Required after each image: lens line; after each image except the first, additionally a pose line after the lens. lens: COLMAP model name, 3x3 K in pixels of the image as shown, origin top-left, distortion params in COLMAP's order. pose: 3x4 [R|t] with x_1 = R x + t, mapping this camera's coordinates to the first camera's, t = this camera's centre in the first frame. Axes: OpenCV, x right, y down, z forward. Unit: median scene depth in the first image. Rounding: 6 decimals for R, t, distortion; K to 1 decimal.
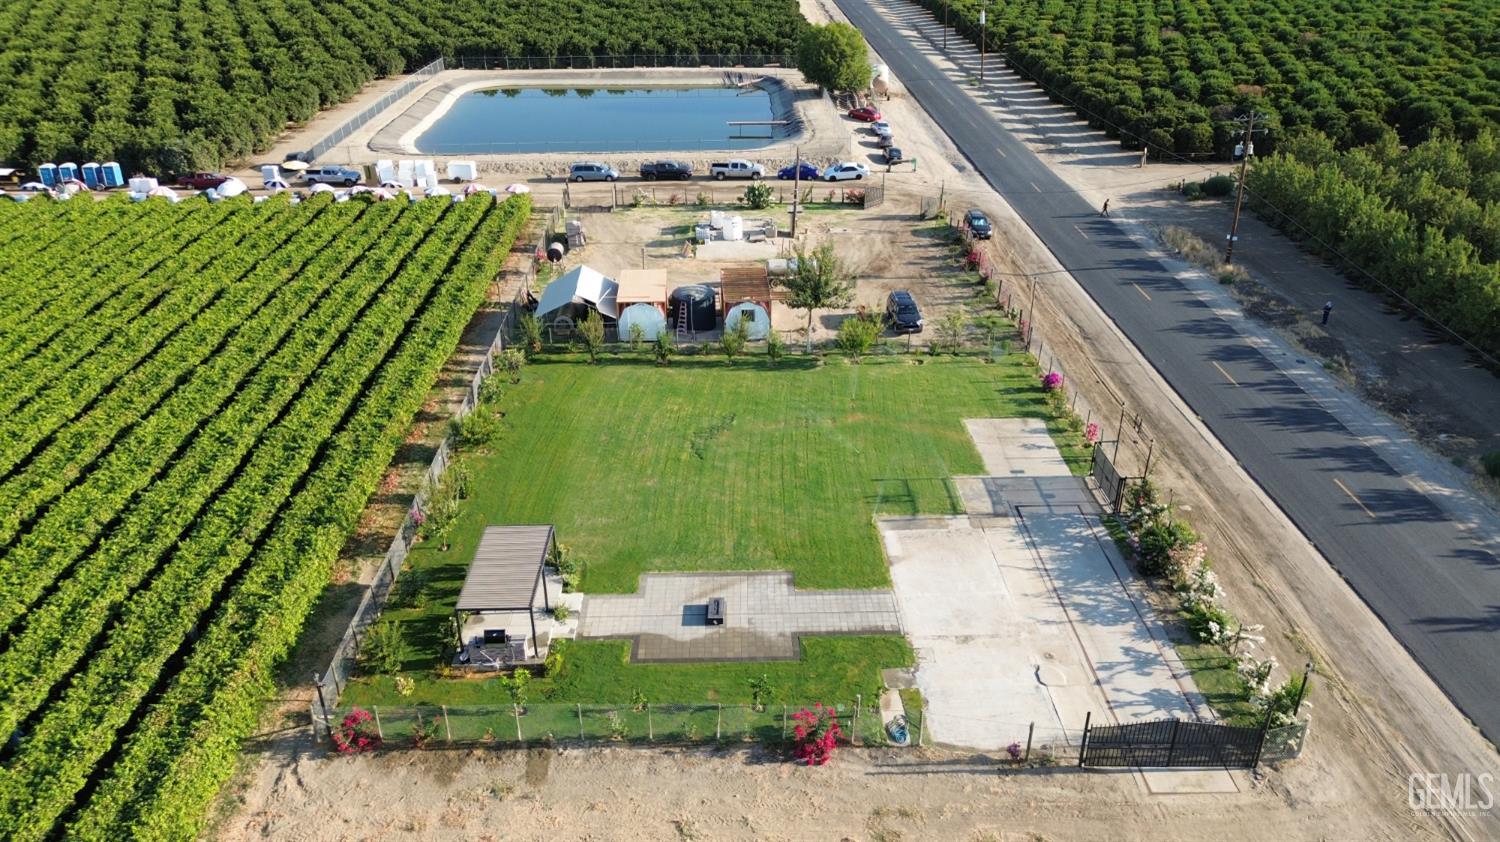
lens RADIAL K [[1061.1, 0, 750.4], [0, 1061.1, 415.4], [0, 0, 1]] dist [0.089557, -0.094205]
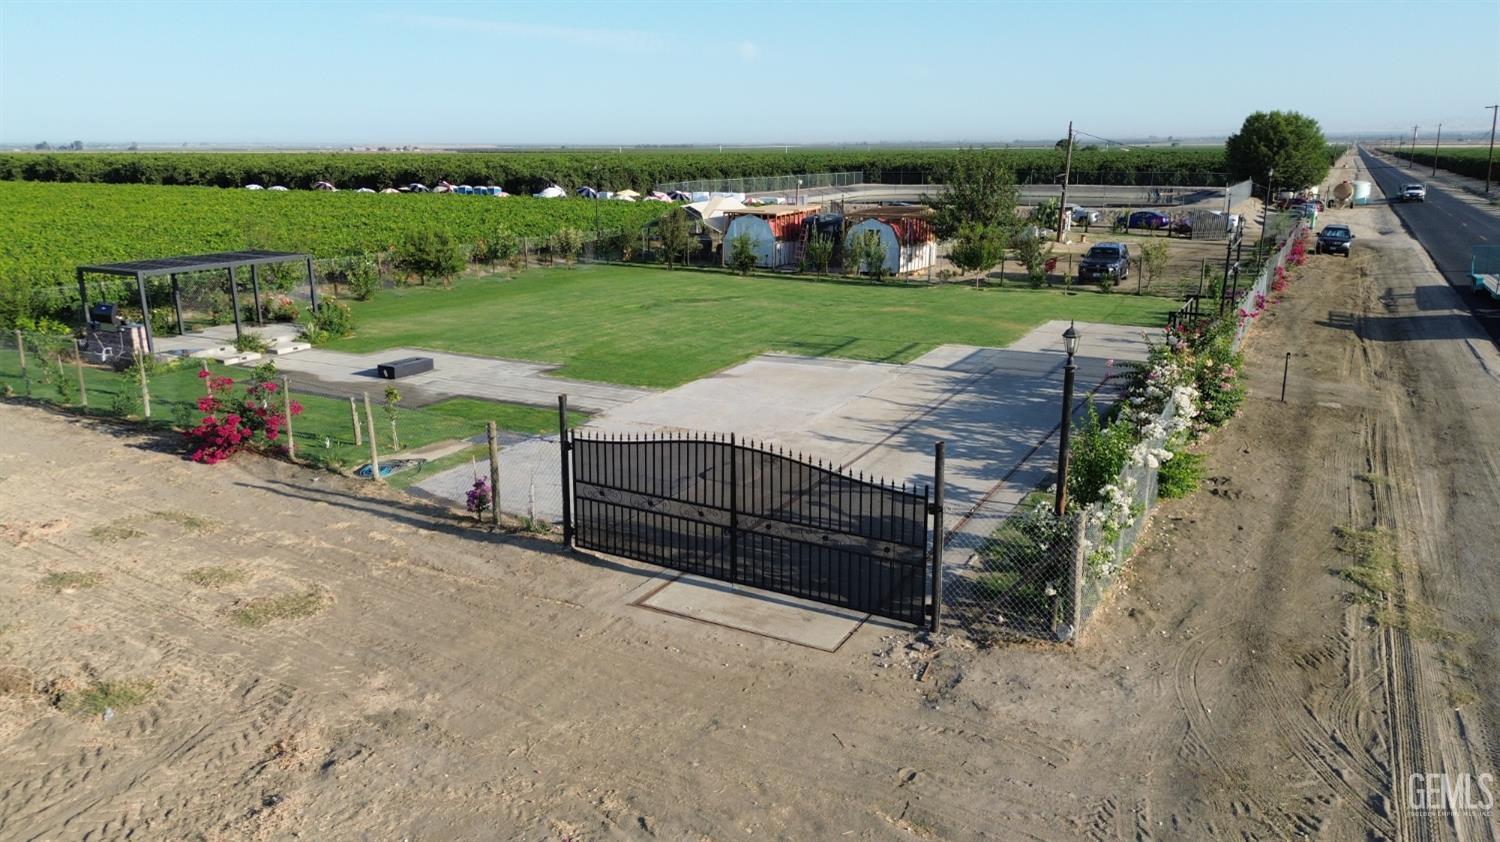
lens RADIAL K [[1061.1, 0, 750.4], [0, 1061.1, 415.4], [0, 0, 1]] dist [0.089557, -0.094205]
pose [[0.867593, 0.127651, -0.480612, 0.410868], [-0.232148, 0.958679, -0.164442, 0.233247], [0.439762, 0.254242, 0.861377, 0.449469]]
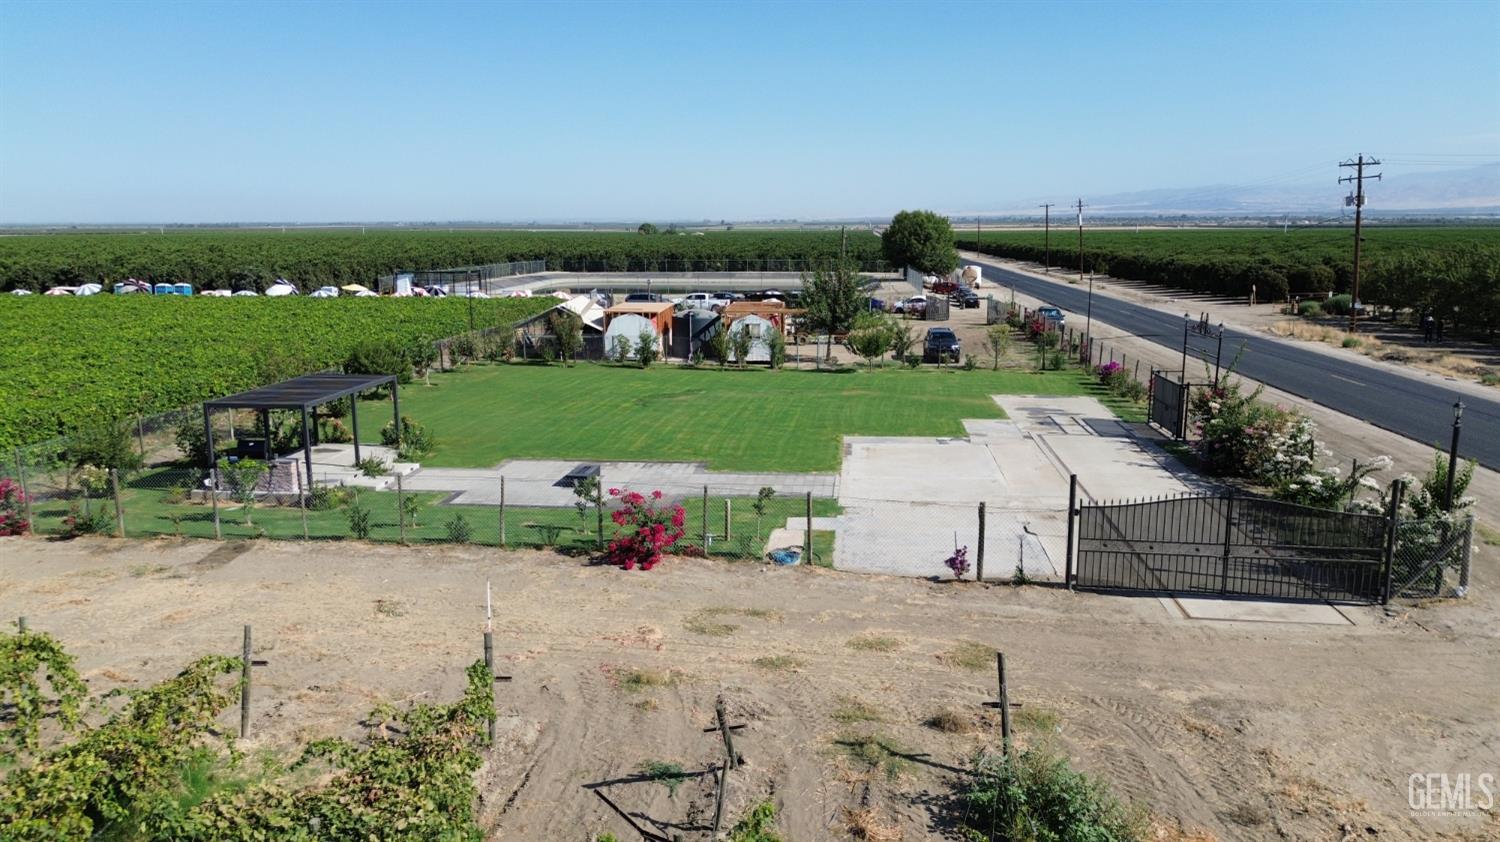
lens RADIAL K [[1061.1, 0, 750.4], [0, 1061.1, 415.4], [0, 0, 1]] dist [0.089557, -0.094205]
pose [[0.991305, 0.026876, -0.128807, 0.145696], [-0.063595, 0.954851, -0.290197, 0.295616], [0.115192, 0.295866, 0.948259, 0.275774]]
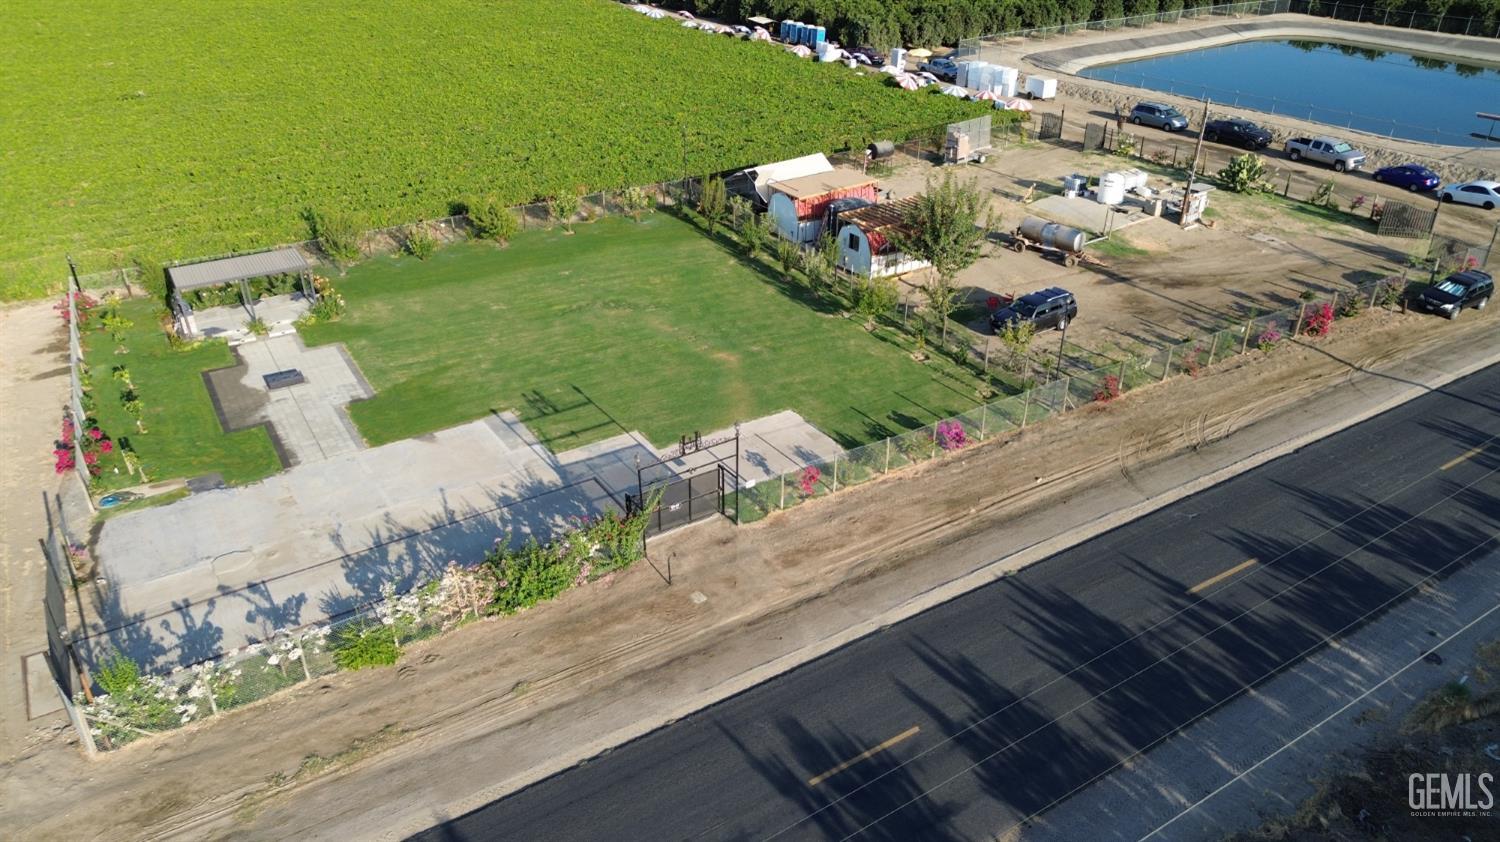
lens RADIAL K [[1061.1, 0, 750.4], [0, 1061.1, 415.4], [0, 0, 1]] dist [0.089557, -0.094205]
pose [[0.511473, 0.412588, -0.753769, 0.859090], [-0.395745, 0.891726, 0.219567, -0.166550], [0.762746, 0.185998, 0.619373, 0.601513]]
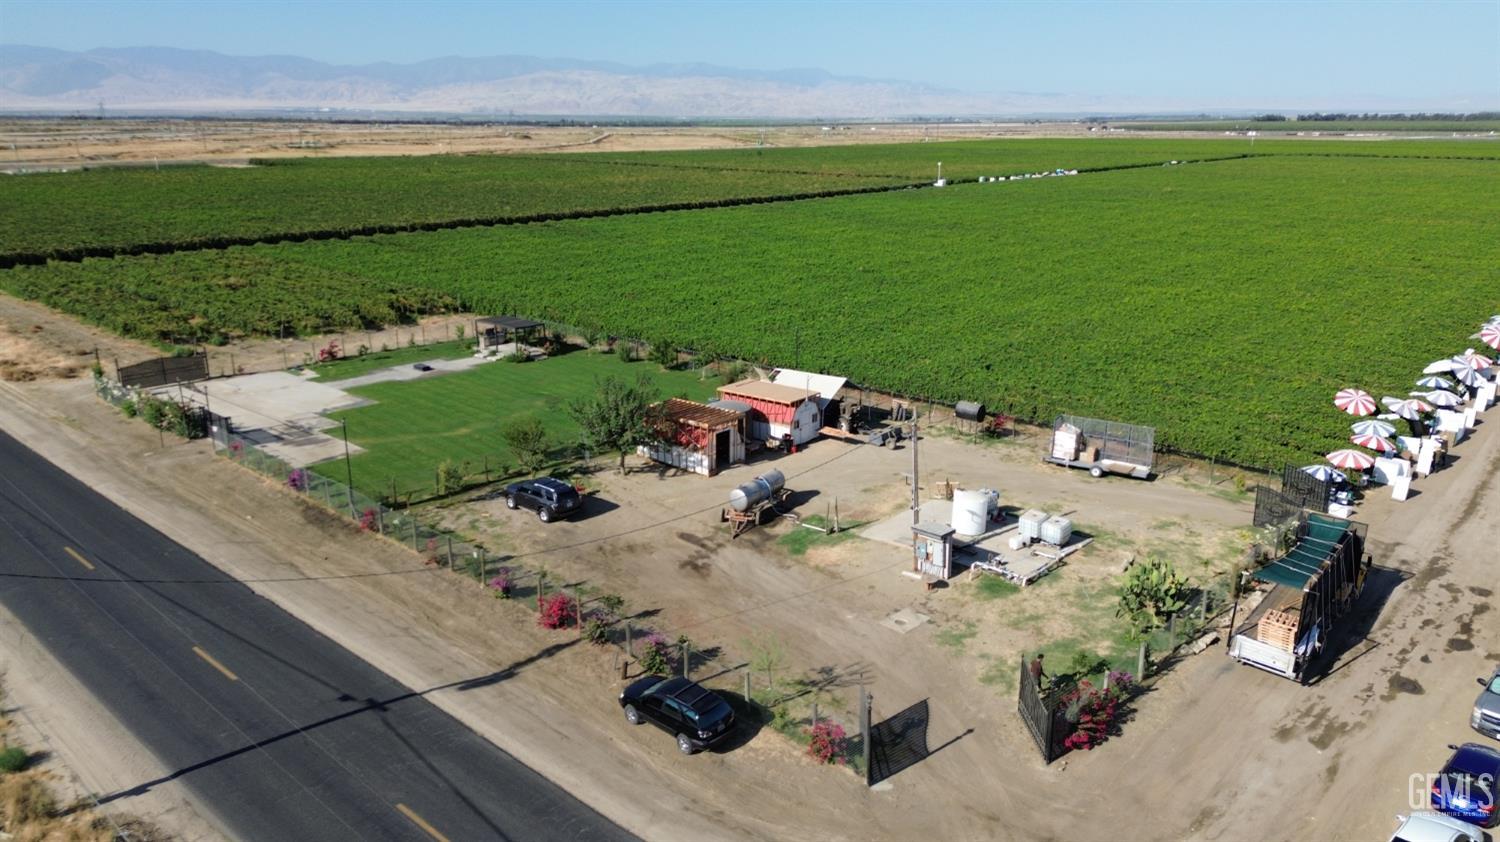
lens RADIAL K [[1061.1, 0, 750.4], [0, 1061.1, 415.4], [0, 0, 1]] dist [0.089557, -0.094205]
pose [[-0.689454, 0.208148, -0.693778, 0.774969], [-0.322217, 0.769694, 0.551133, -0.848848], [0.648713, 0.603528, -0.463600, 1.984839]]
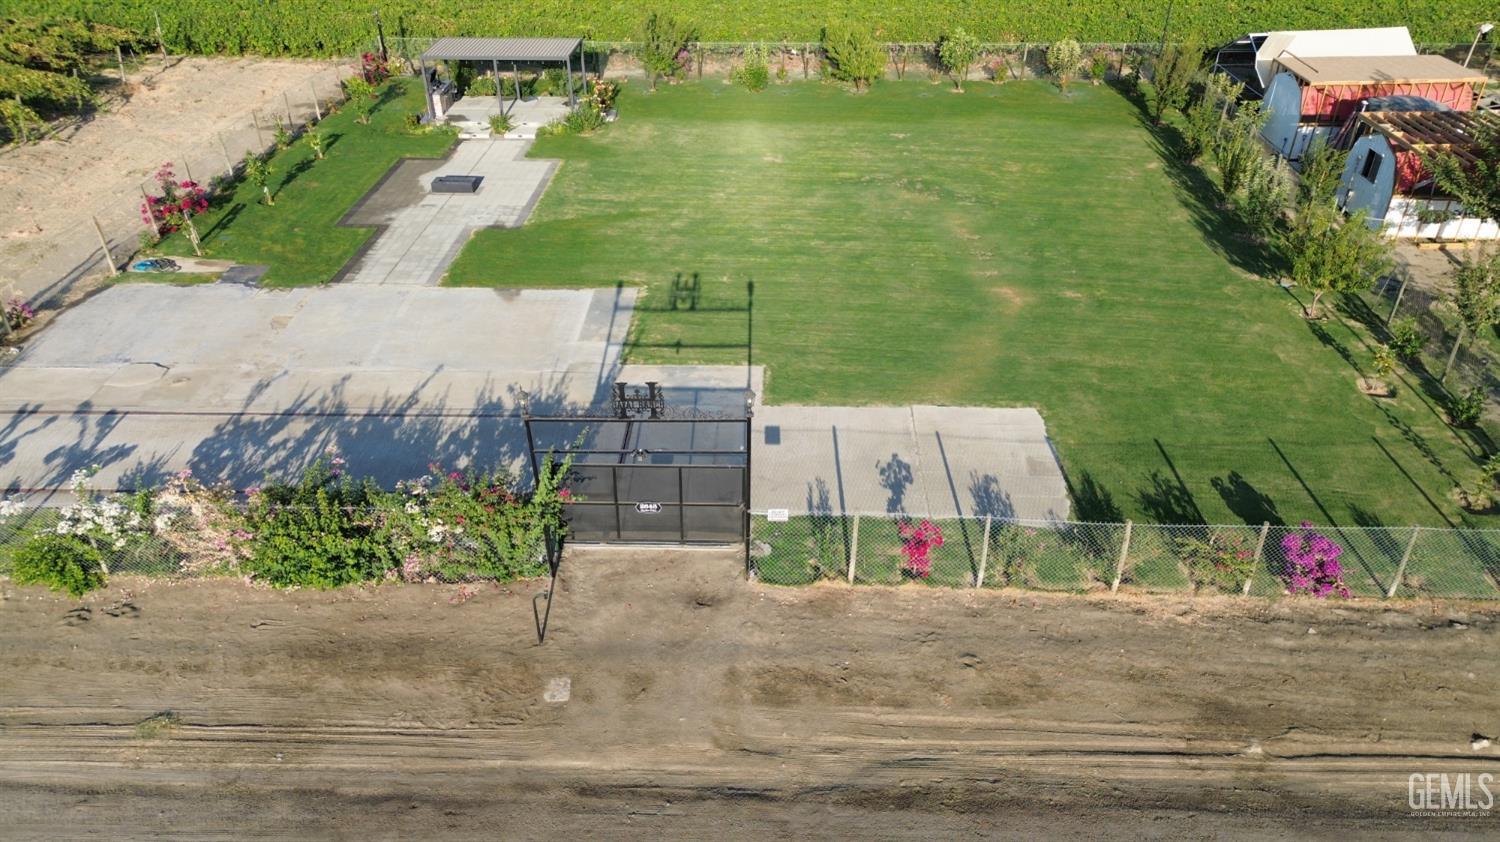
lens RADIAL K [[1064.8, 0, 750.0], [0, 1064.8, 421.0], [0, 0, 1]] dist [0.087244, -0.089372]
pose [[-0.053219, 0.544460, -0.837097, 0.636115], [-0.455473, 0.732770, 0.505561, -0.173183], [0.888658, 0.408180, 0.208989, 0.943757]]
